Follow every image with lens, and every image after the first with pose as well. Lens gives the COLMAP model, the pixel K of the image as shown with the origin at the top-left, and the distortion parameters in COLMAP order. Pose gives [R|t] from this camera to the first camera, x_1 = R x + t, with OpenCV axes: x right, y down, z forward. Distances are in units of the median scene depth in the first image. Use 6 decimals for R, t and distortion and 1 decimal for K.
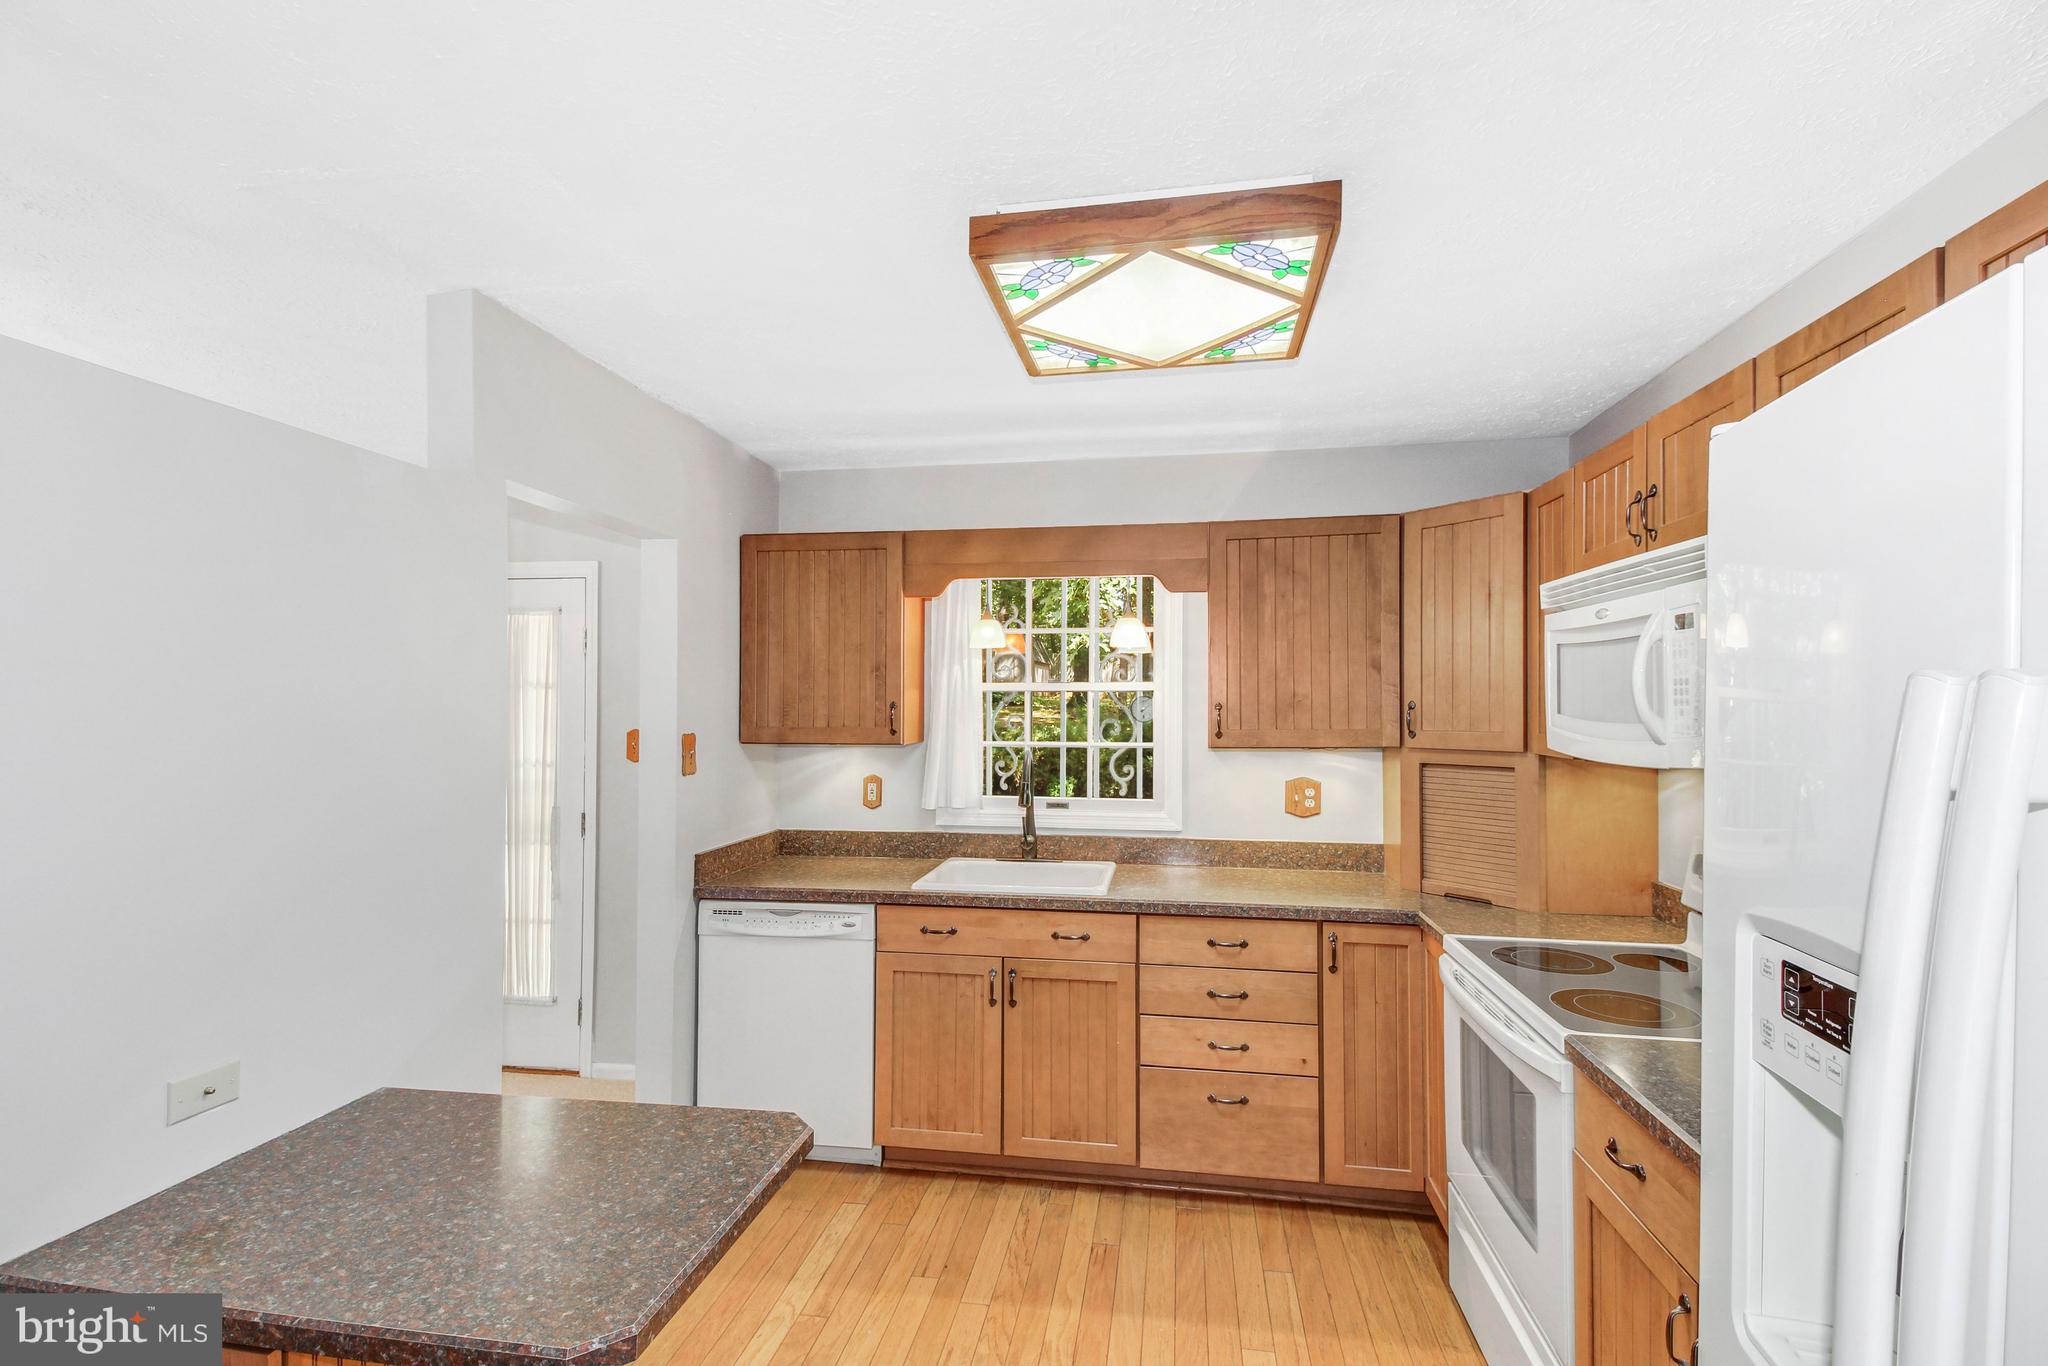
lens RADIAL K [[952.4, 0, 1030.9], [0, 952.4, 703.0], [0, 0, 1]] dist [0.040375, -0.008175]
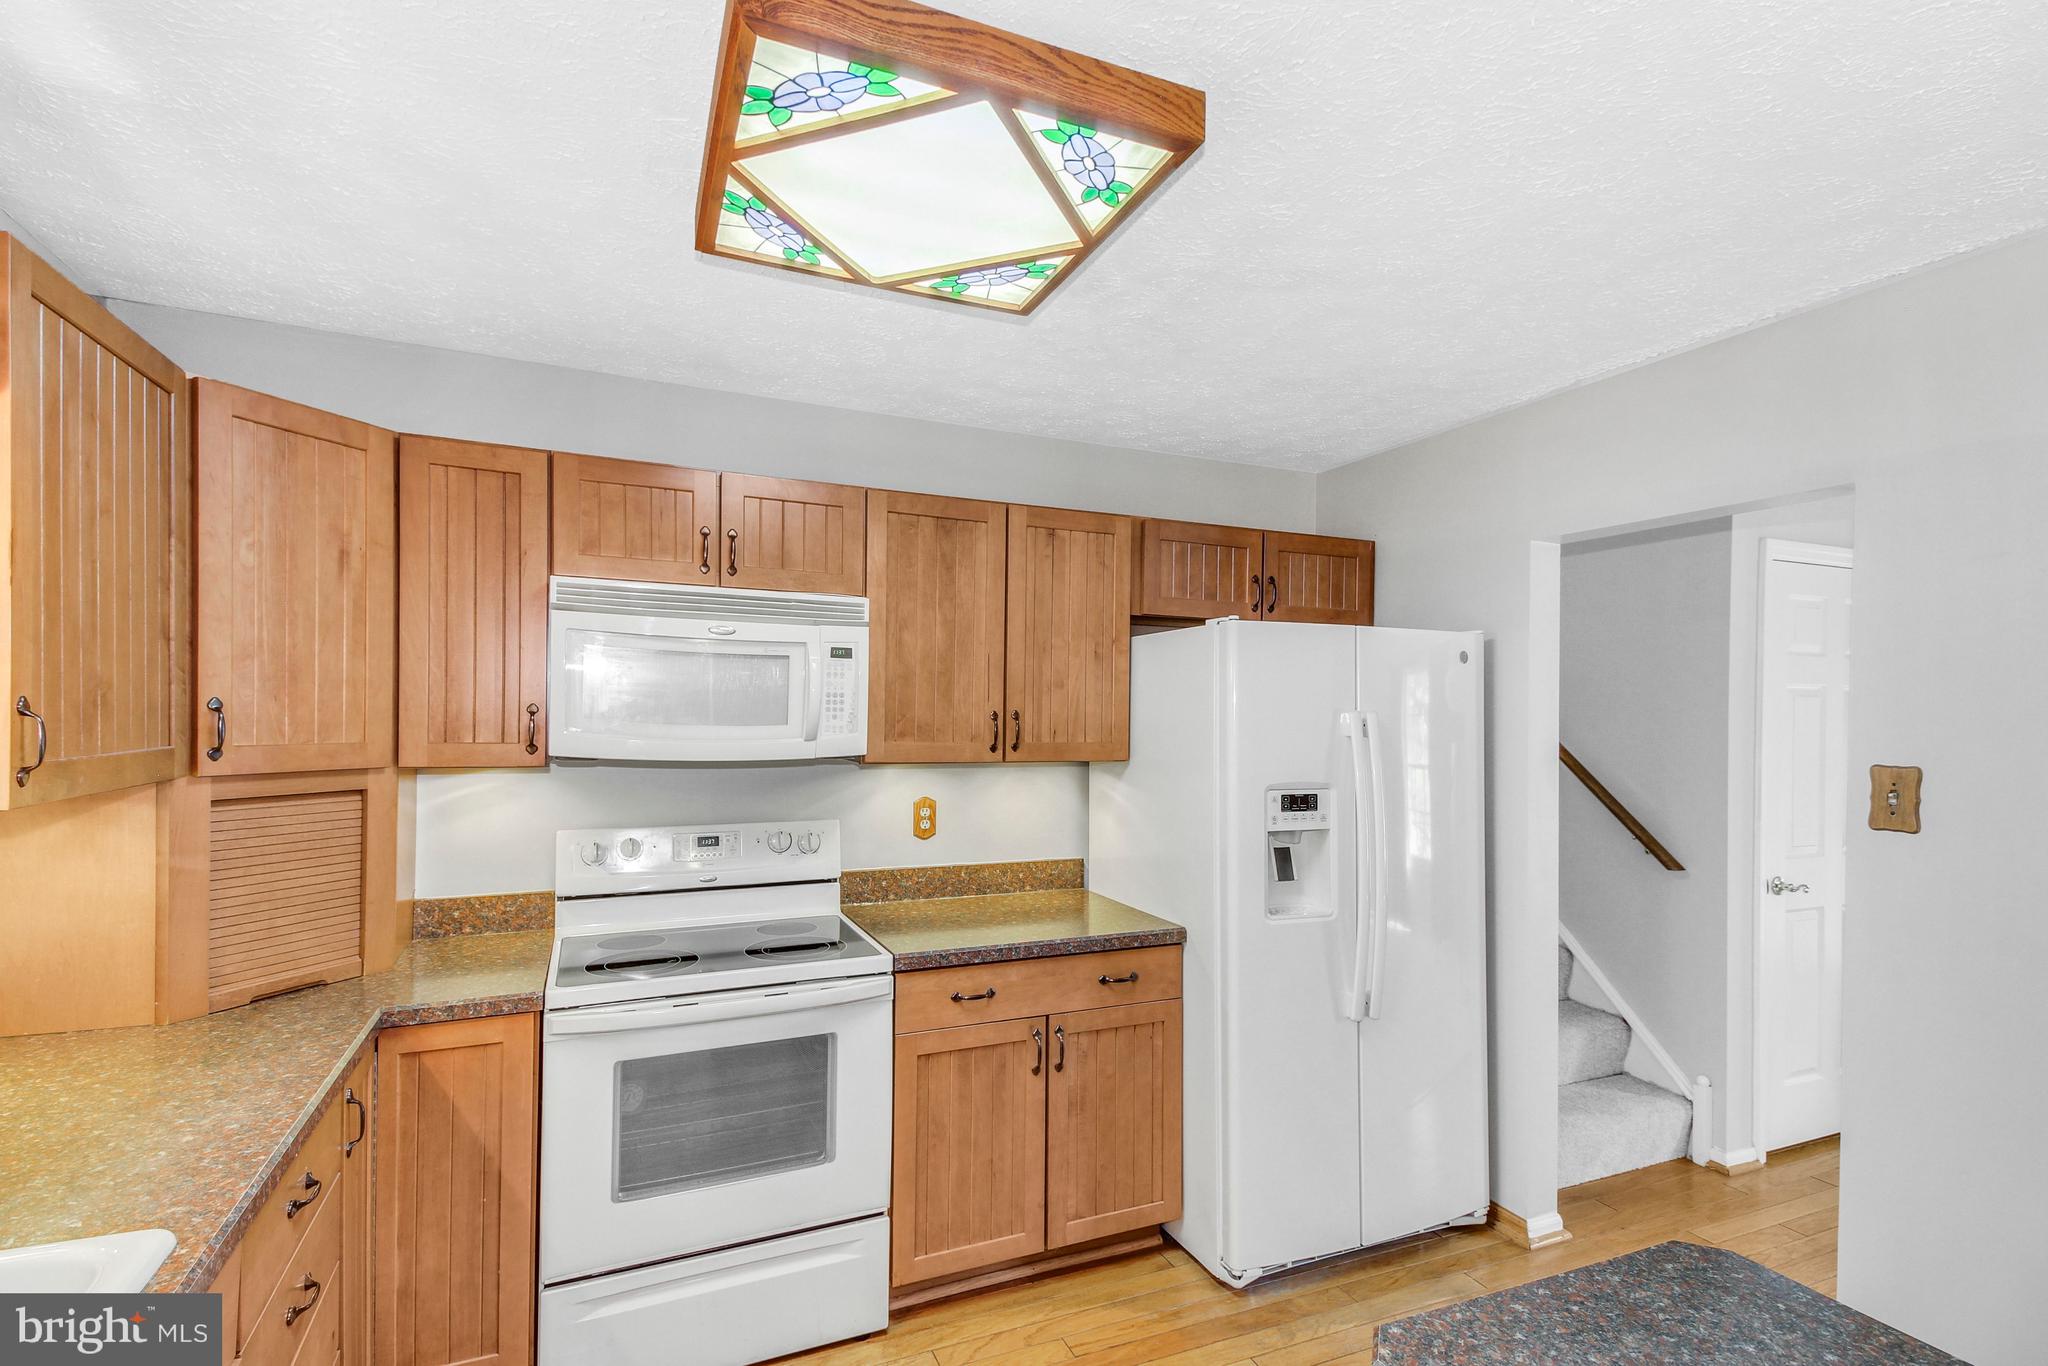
lens RADIAL K [[952.4, 0, 1021.0], [0, 952.4, 712.7], [0, 0, 1]] dist [0.040375, -0.008175]
pose [[-0.534370, -0.005840, 0.845230, -0.395249], [-0.013620, 0.999906, -0.001702, 0.001372], [-0.845141, -0.012422, -0.534399, 0.925641]]
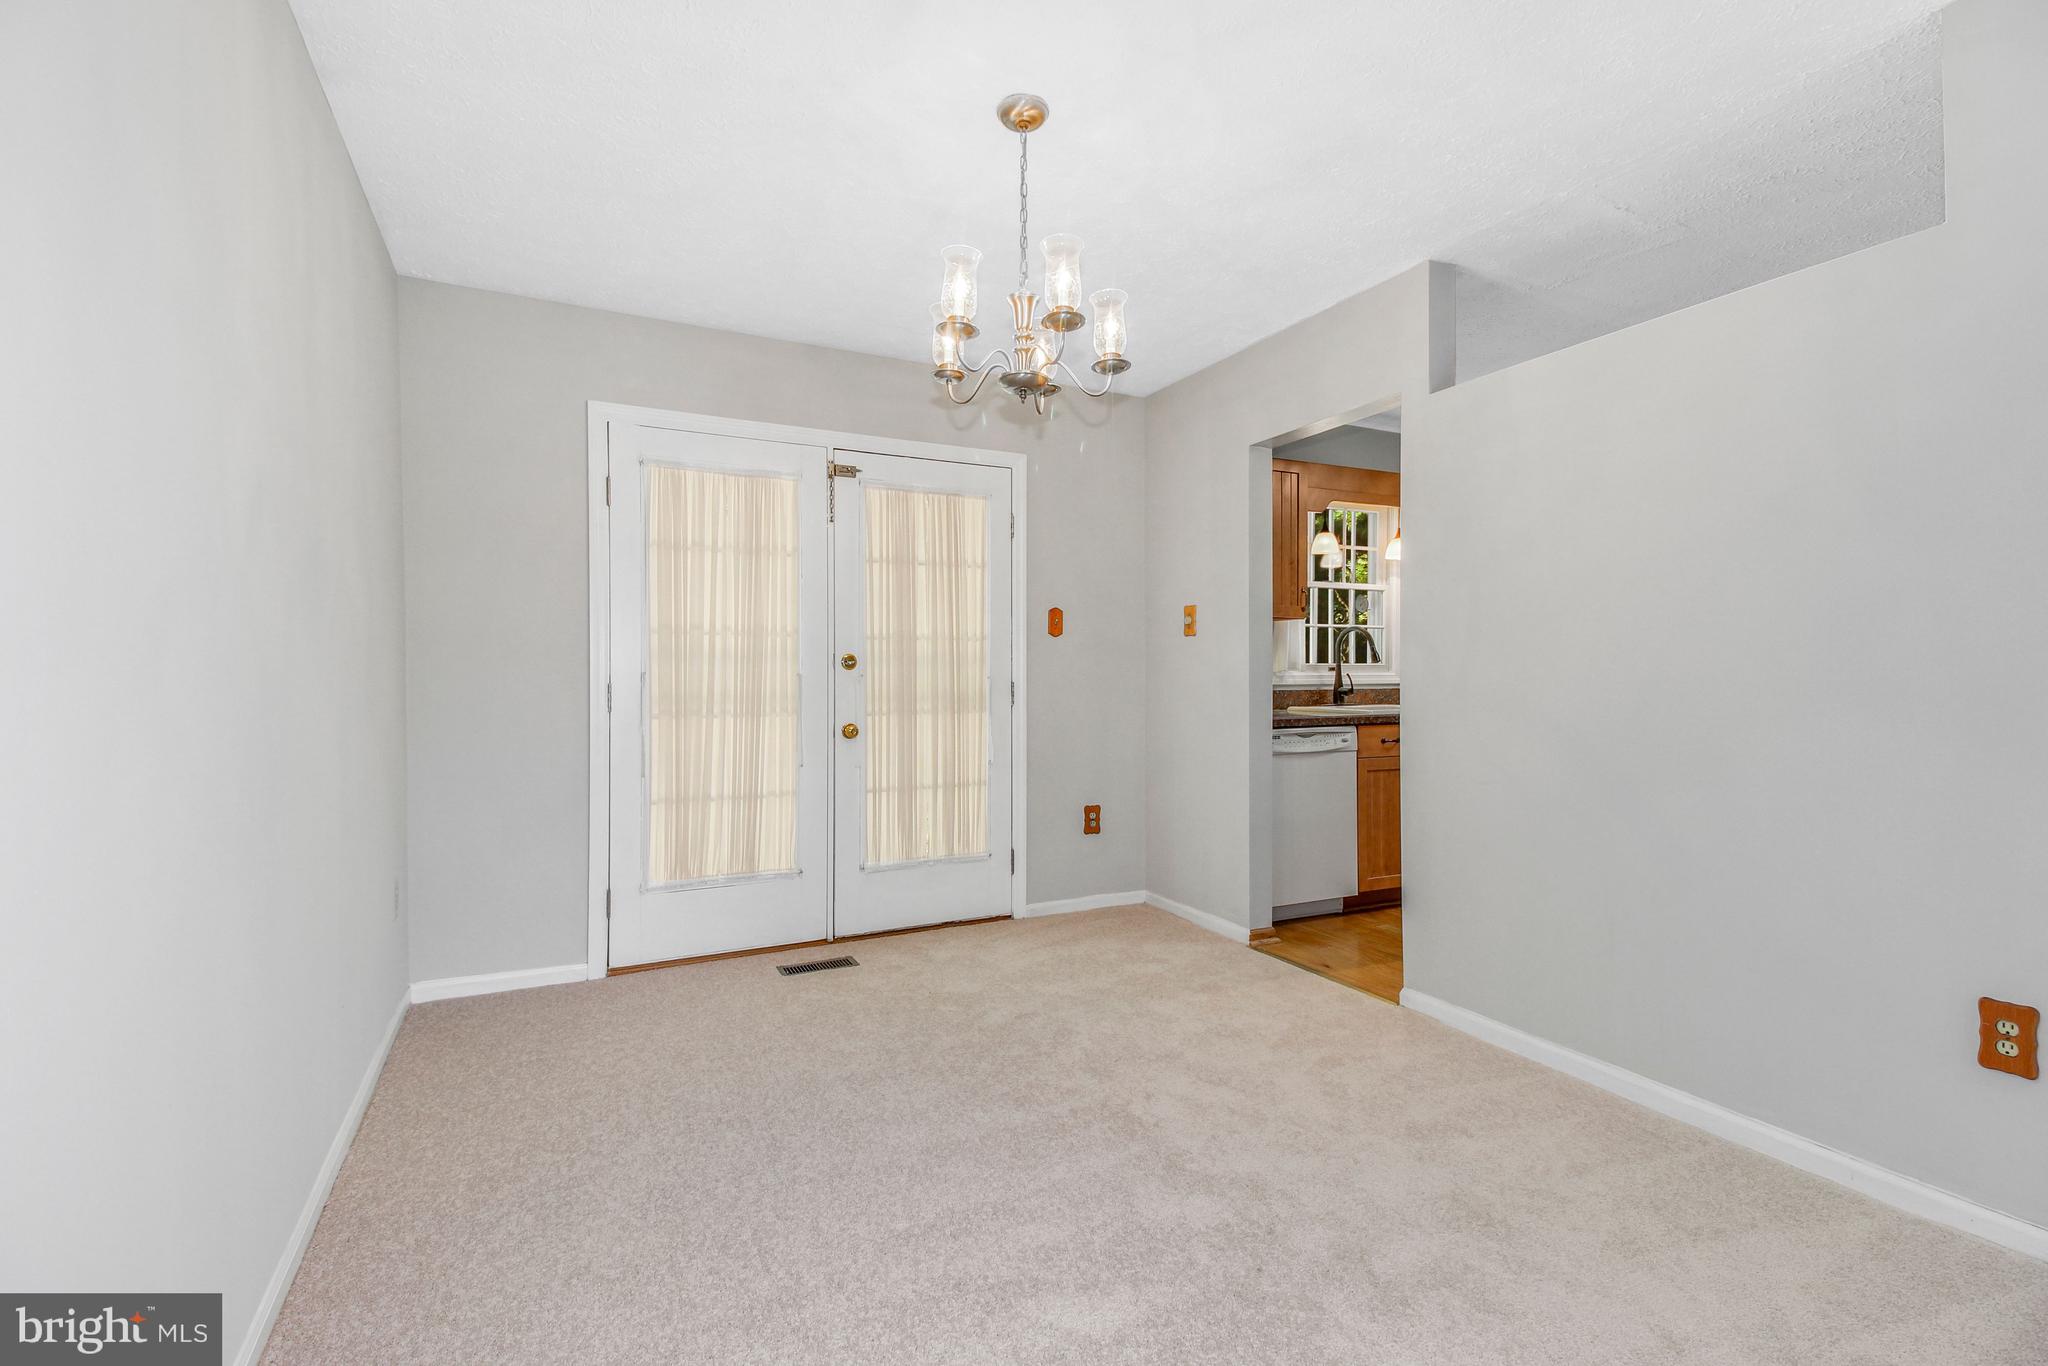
lens RADIAL K [[952.4, 0, 1036.4], [0, 952.4, 683.2], [0, 0, 1]] dist [0.040375, -0.008175]
pose [[0.814023, -0.010735, 0.580734, -1.397994], [0.002282, 0.999881, 0.015284, 0.127173], [-0.580828, -0.011116, 0.813950, 0.120747]]
